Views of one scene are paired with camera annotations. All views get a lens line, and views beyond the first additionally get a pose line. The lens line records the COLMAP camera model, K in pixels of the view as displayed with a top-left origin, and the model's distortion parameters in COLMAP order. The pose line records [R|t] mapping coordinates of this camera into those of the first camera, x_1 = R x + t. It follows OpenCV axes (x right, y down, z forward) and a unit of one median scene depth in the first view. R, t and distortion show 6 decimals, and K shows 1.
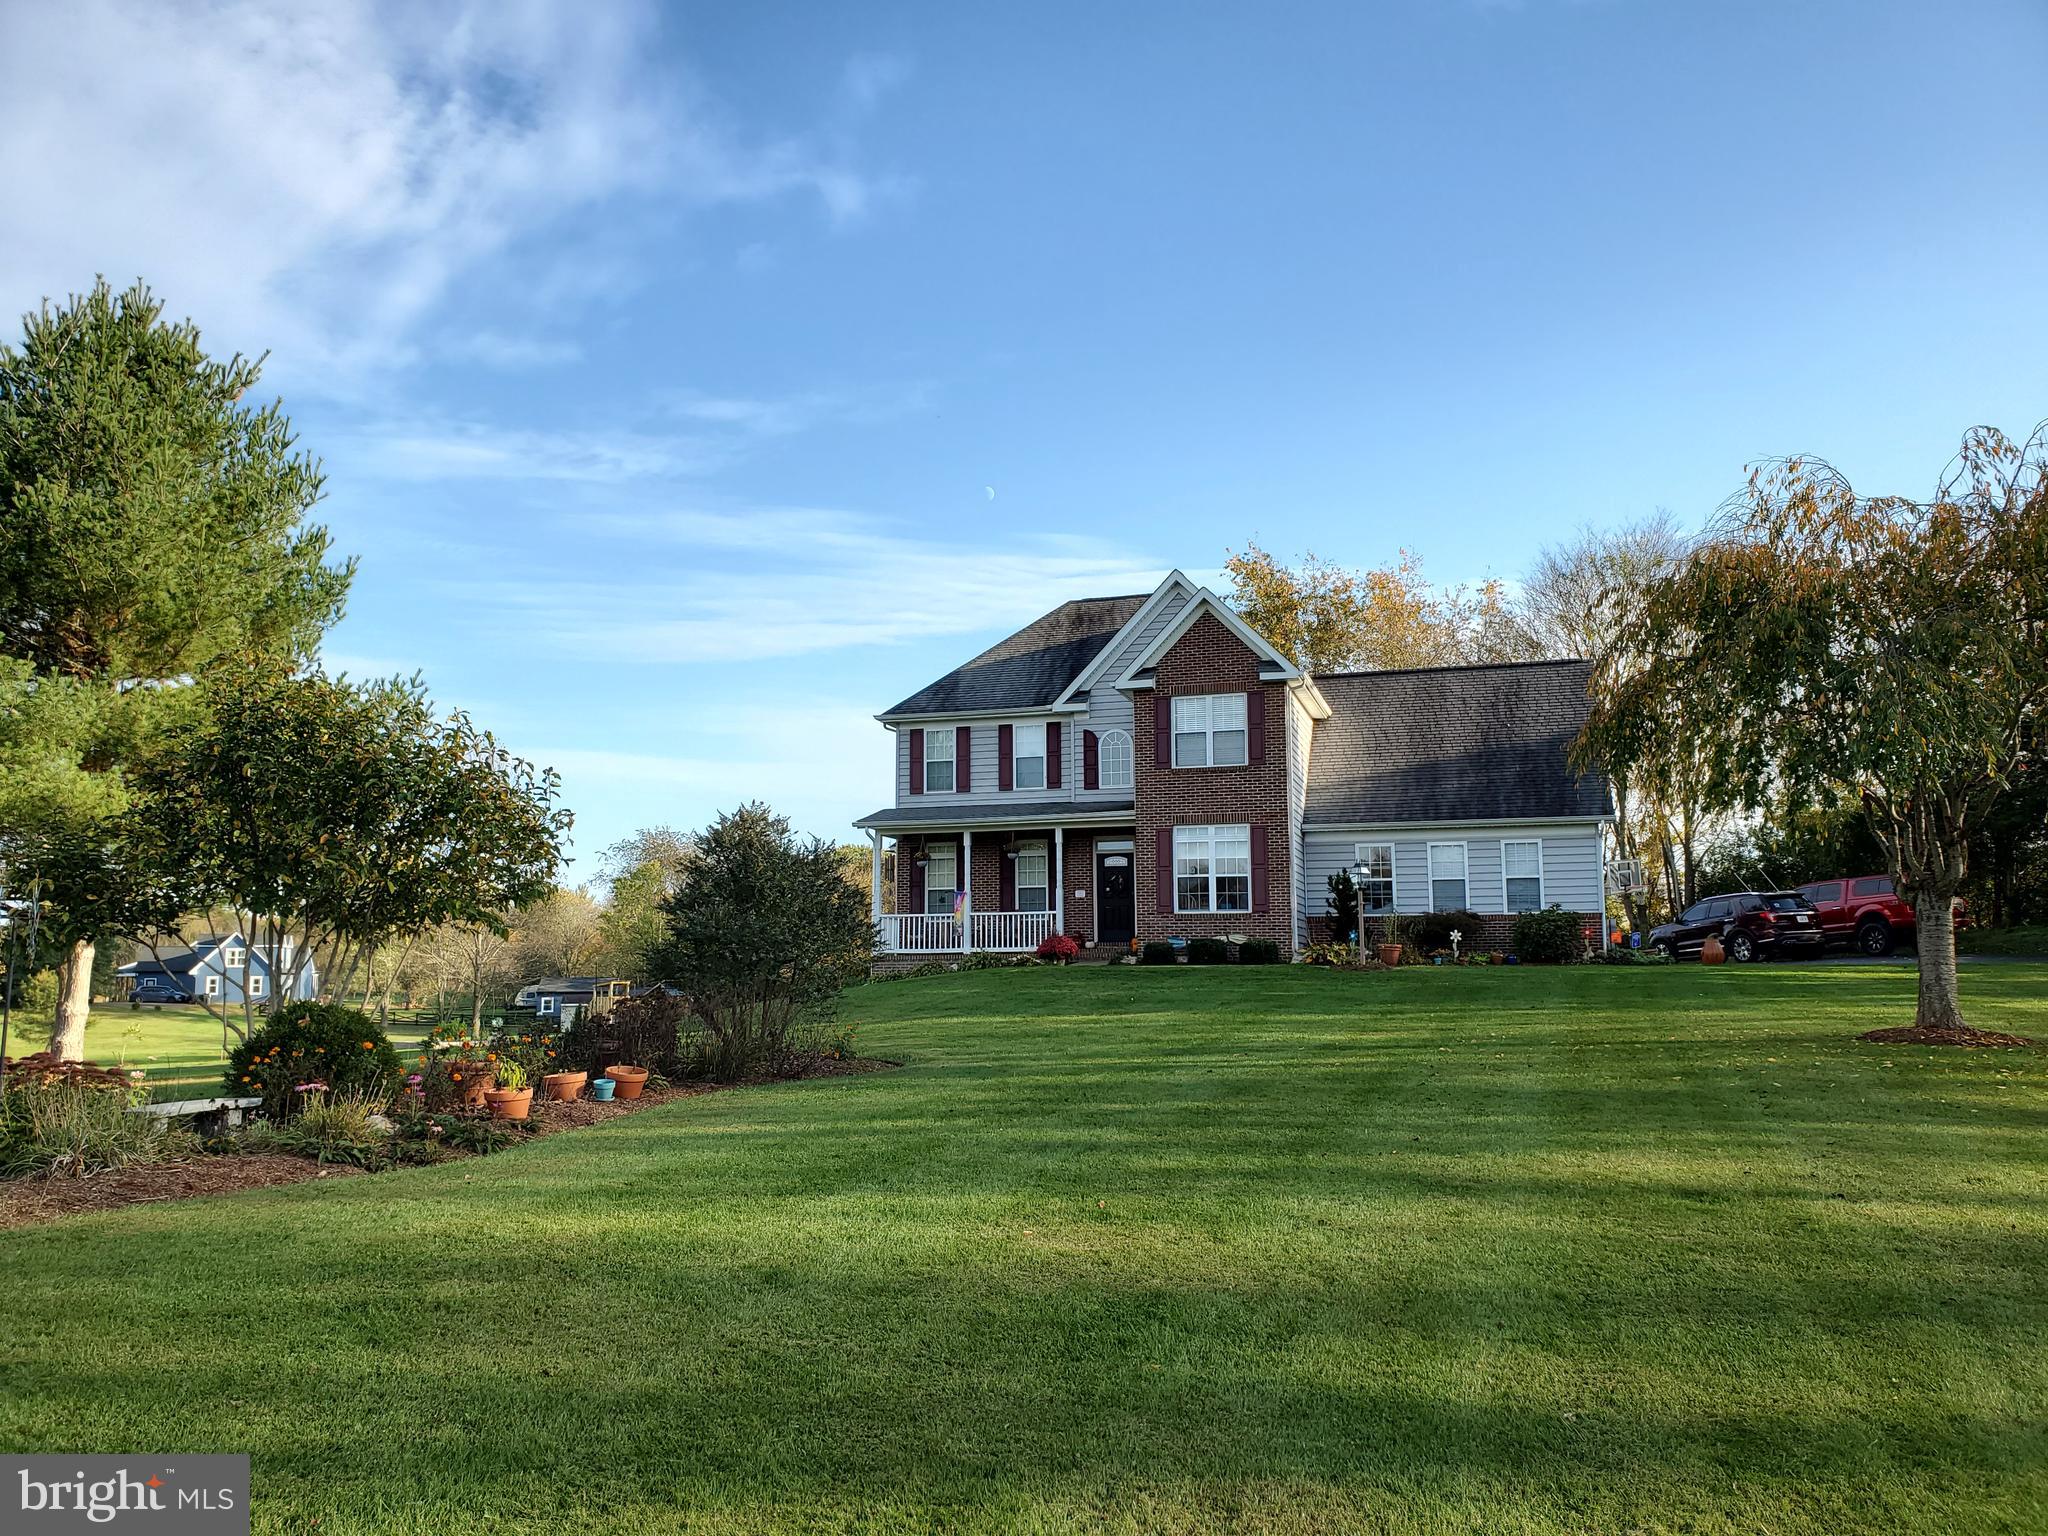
lens RADIAL K [[1537.4, 0, 923.7], [0, 1537.4, 798.1], [0, 0, 1]] dist [0.002937, 0.000114]
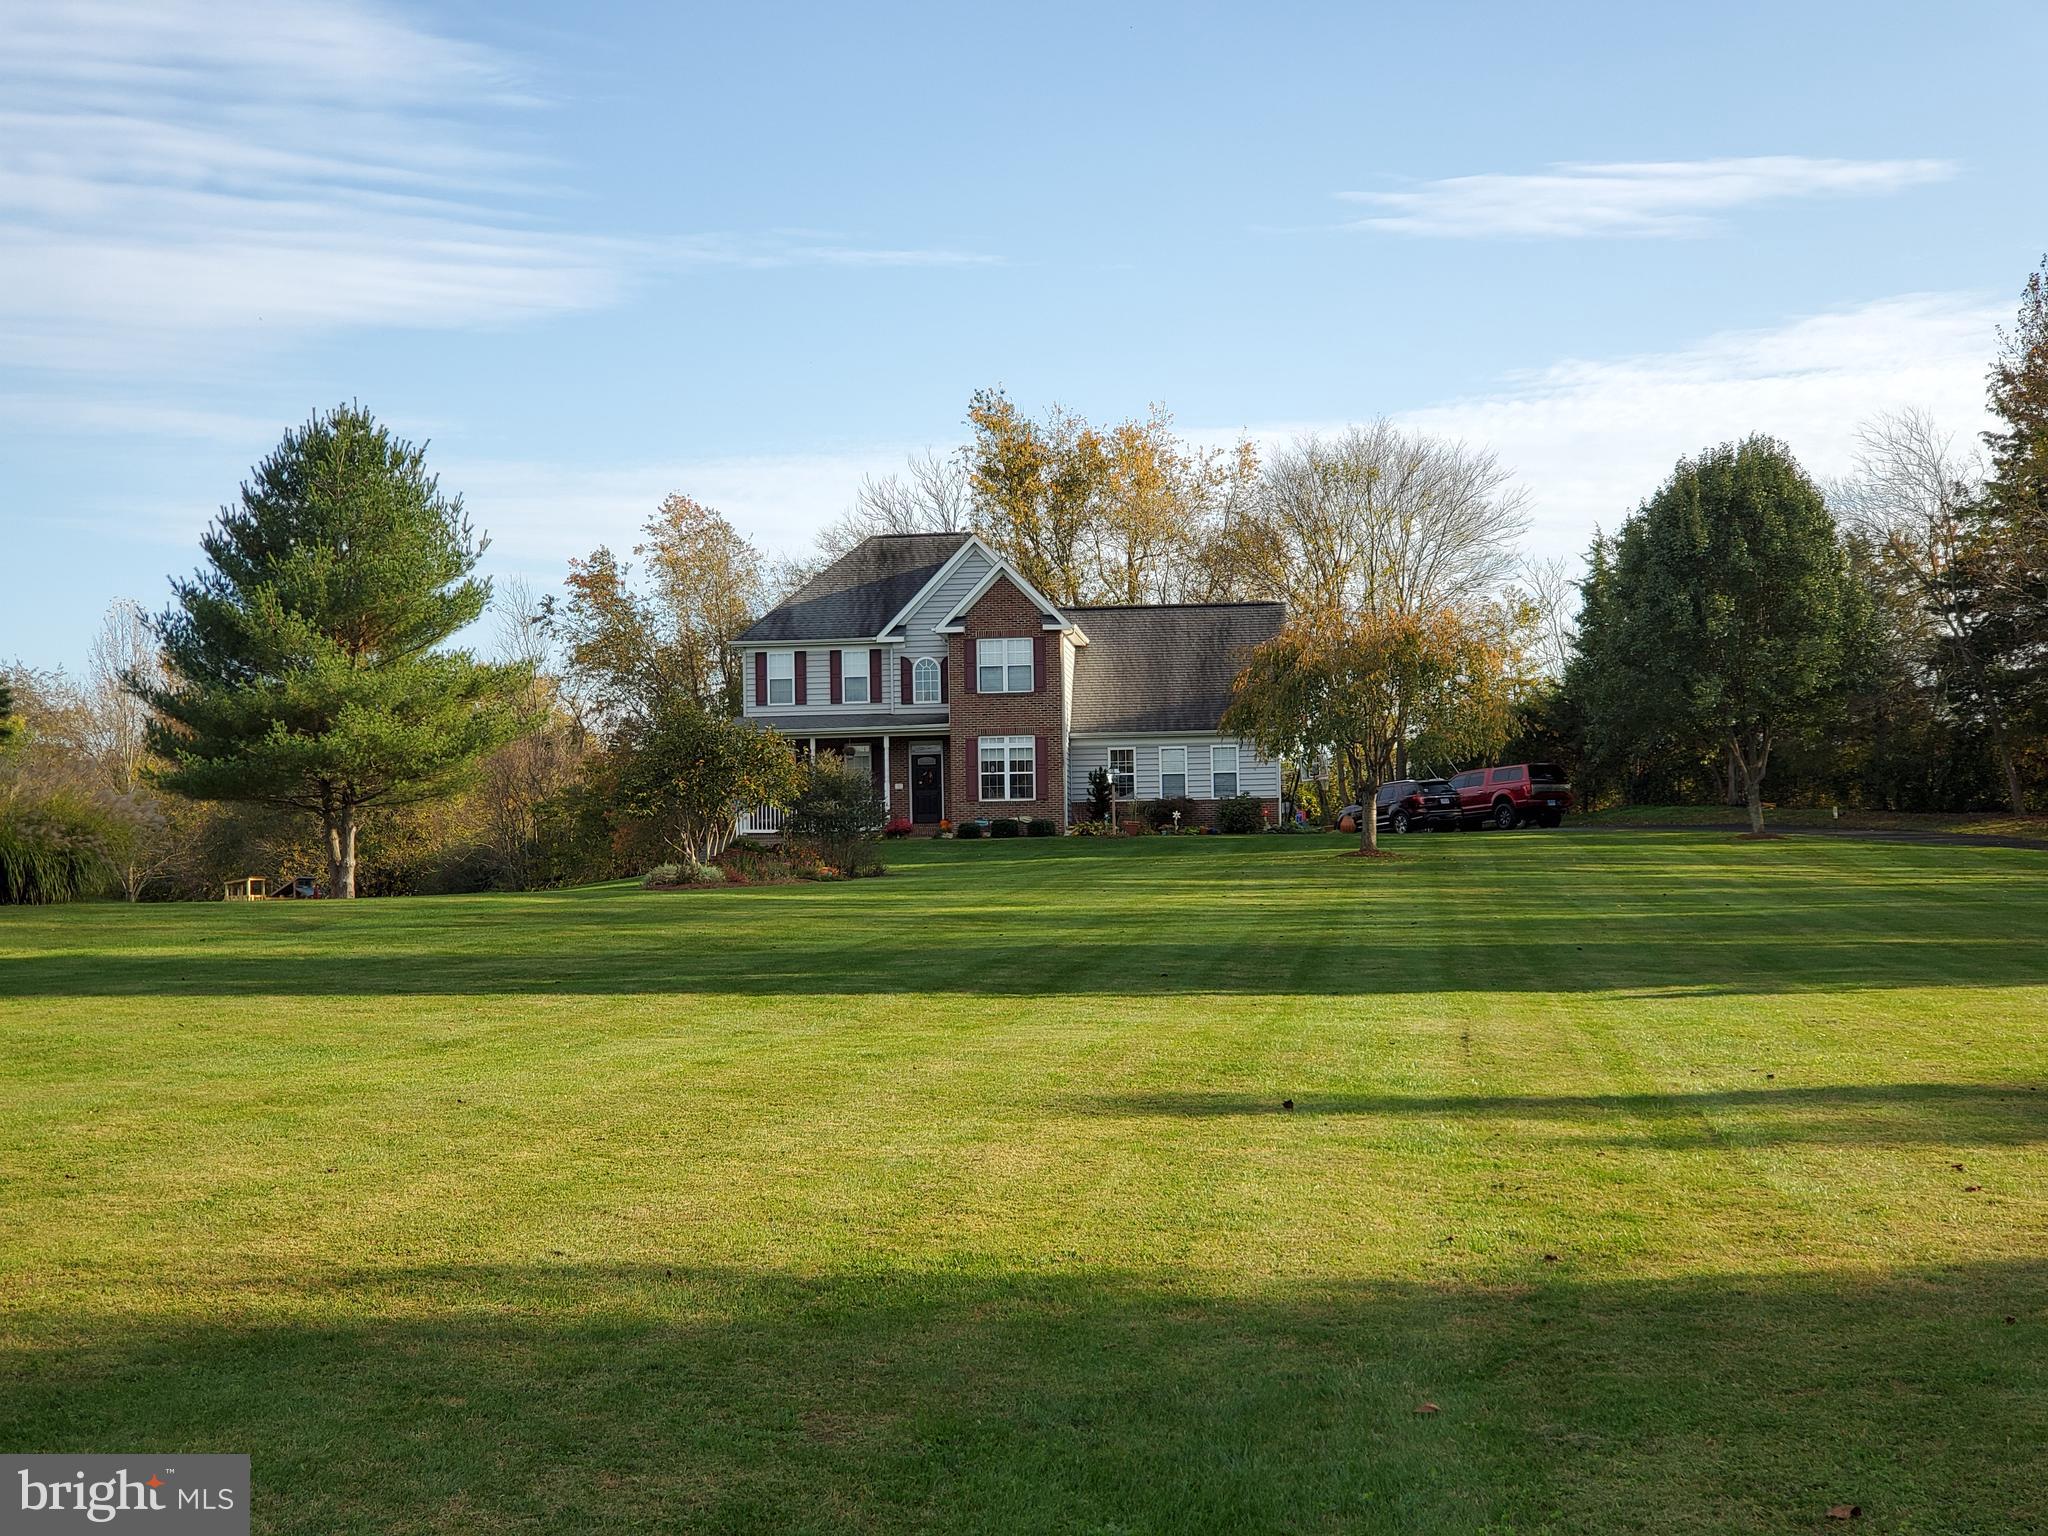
lens RADIAL K [[3102.6, 0, 1024.0], [0, 3102.6, 768.0], [0, 0, 1]] dist [0.001681, 0.000991]
pose [[0.967521, -0.007245, 0.252686, -0.480260], [-0.008290, 0.998142, 0.060363, -0.117200], [-0.252654, -0.060498, 0.965664, -1.615769]]
